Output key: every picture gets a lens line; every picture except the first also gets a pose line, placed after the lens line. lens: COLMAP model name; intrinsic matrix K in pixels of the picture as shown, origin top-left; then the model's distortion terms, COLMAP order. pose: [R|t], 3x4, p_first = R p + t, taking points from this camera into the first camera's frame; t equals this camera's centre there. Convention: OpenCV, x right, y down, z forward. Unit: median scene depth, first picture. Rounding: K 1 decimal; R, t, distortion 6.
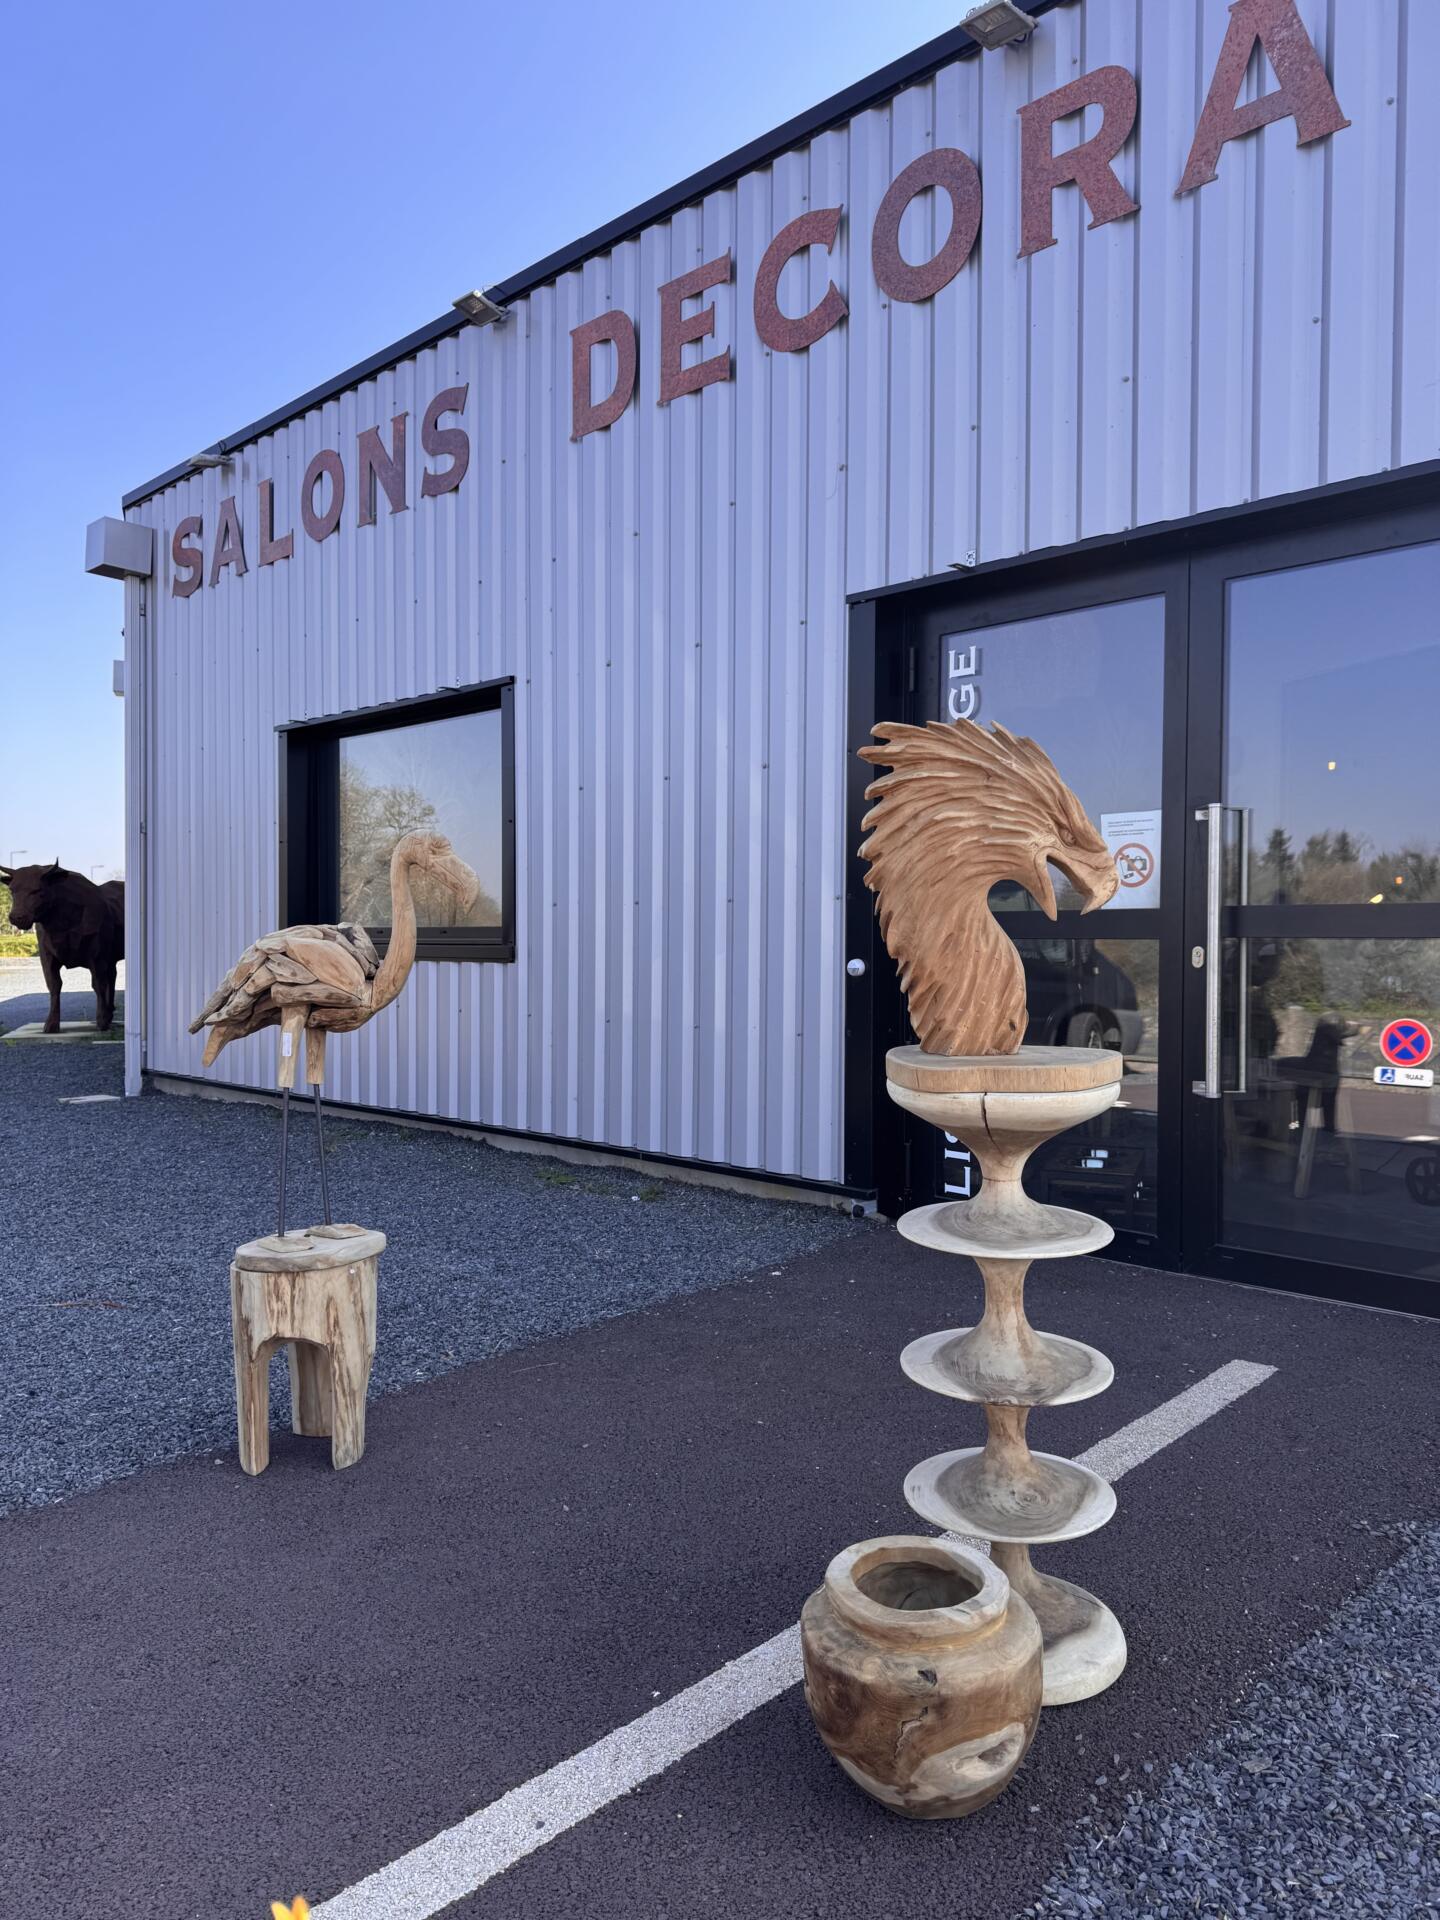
lens RADIAL K [[1375.4, 0, 735.6], [0, 1375.4, 964.6], [0, 0, 1]] dist [0.063318, -0.059772]
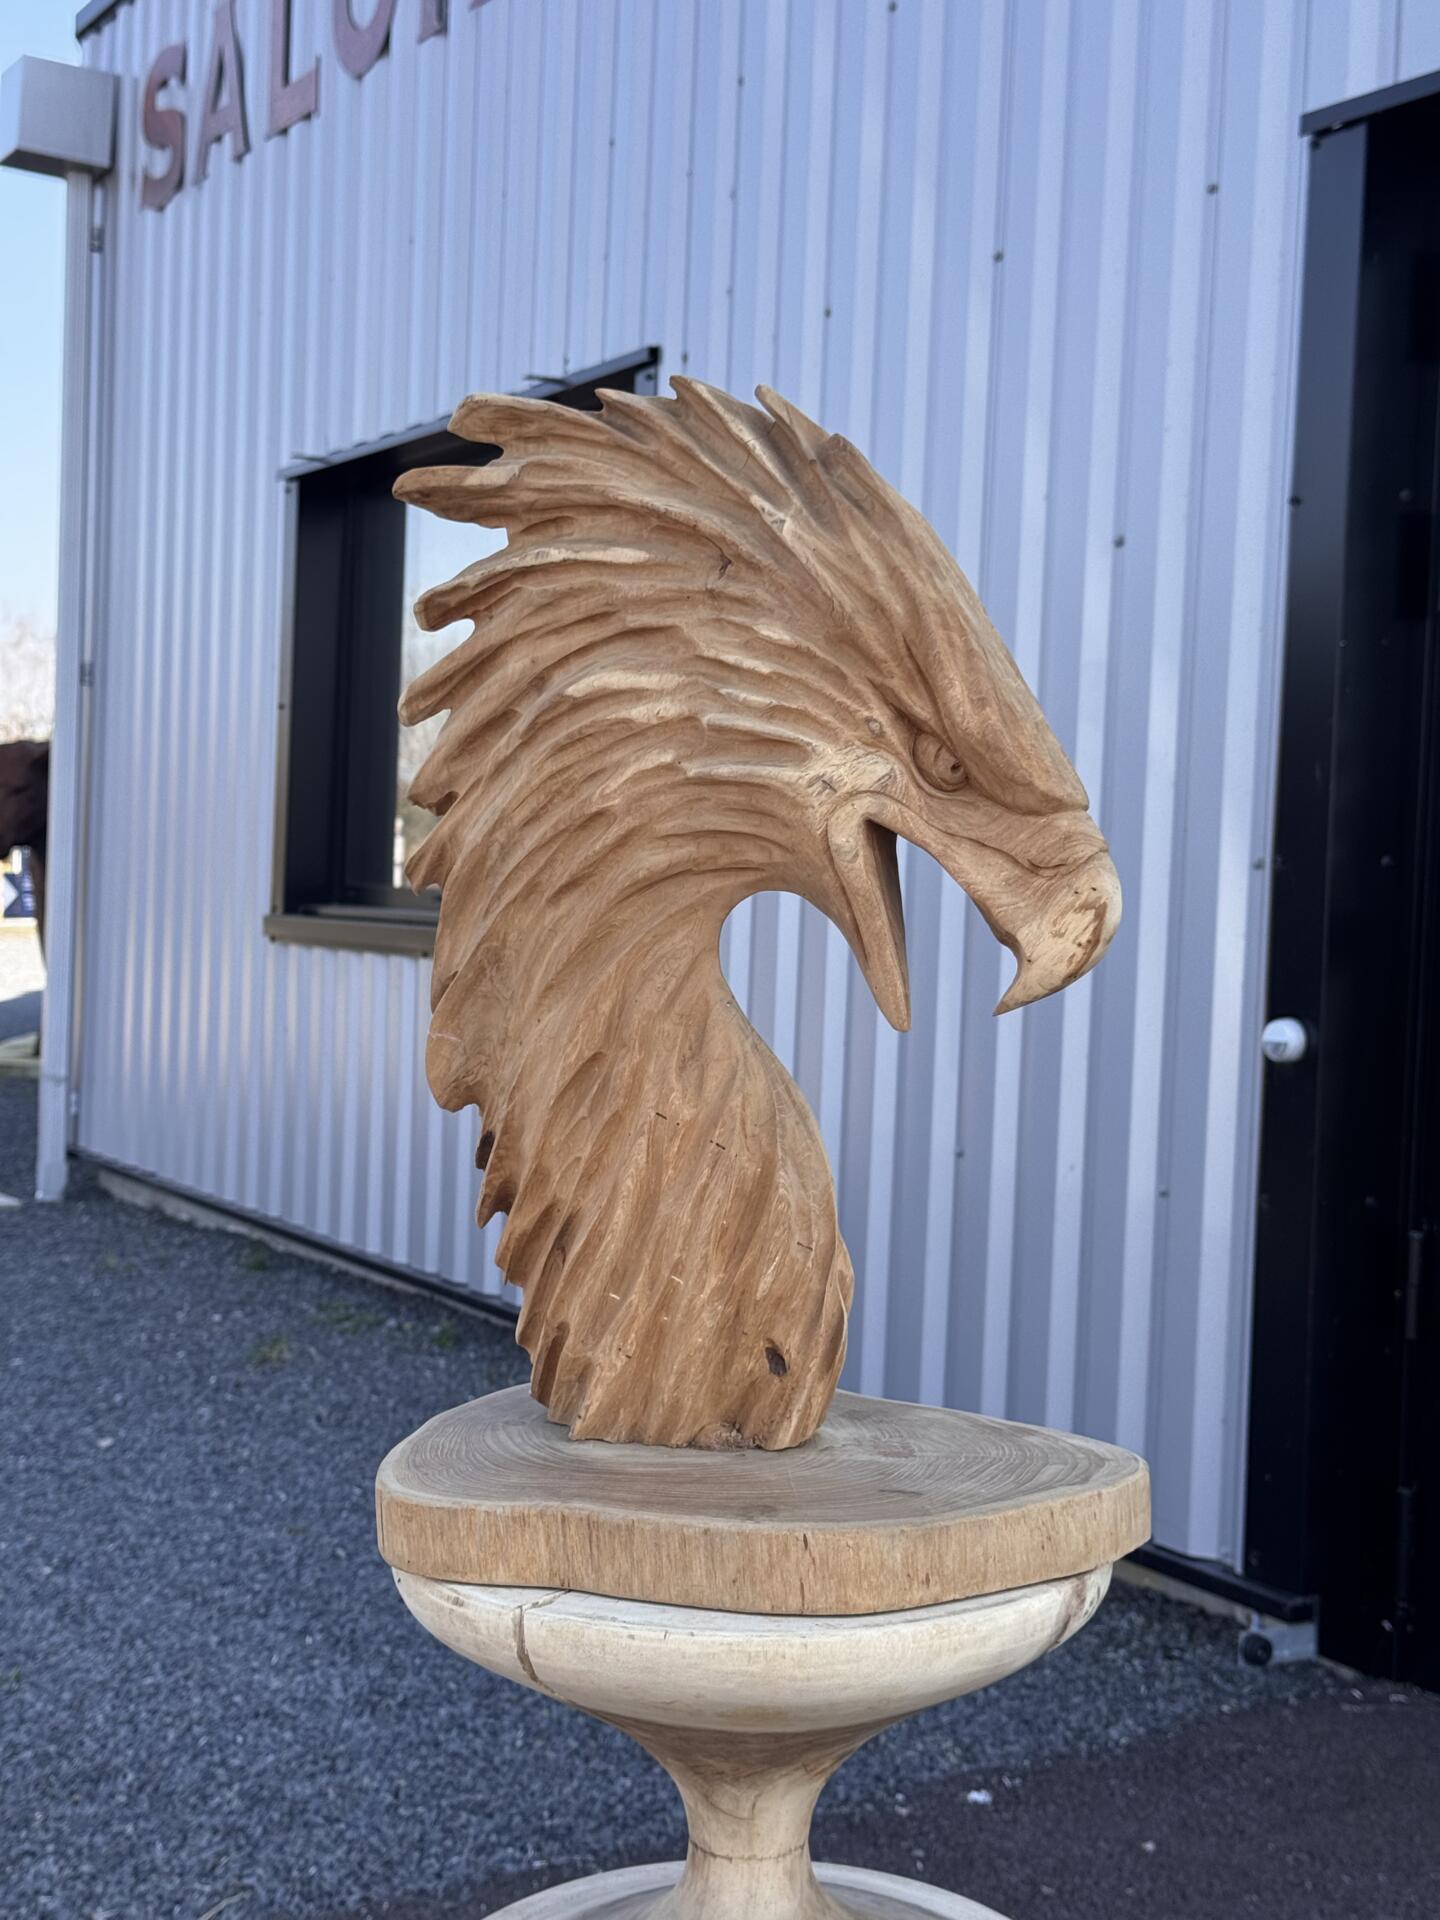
lens RADIAL K [[2763.3, 0, 714.3], [0, 2763.3, 963.6], [0, 0, 1]] dist [0.122350, 0.000000]
pose [[0.959481, 0.042215, -0.278593, 0.356876], [-0.041320, 0.999105, 0.009085, -0.050090], [0.278727, 0.002795, 0.960366, 0.390213]]
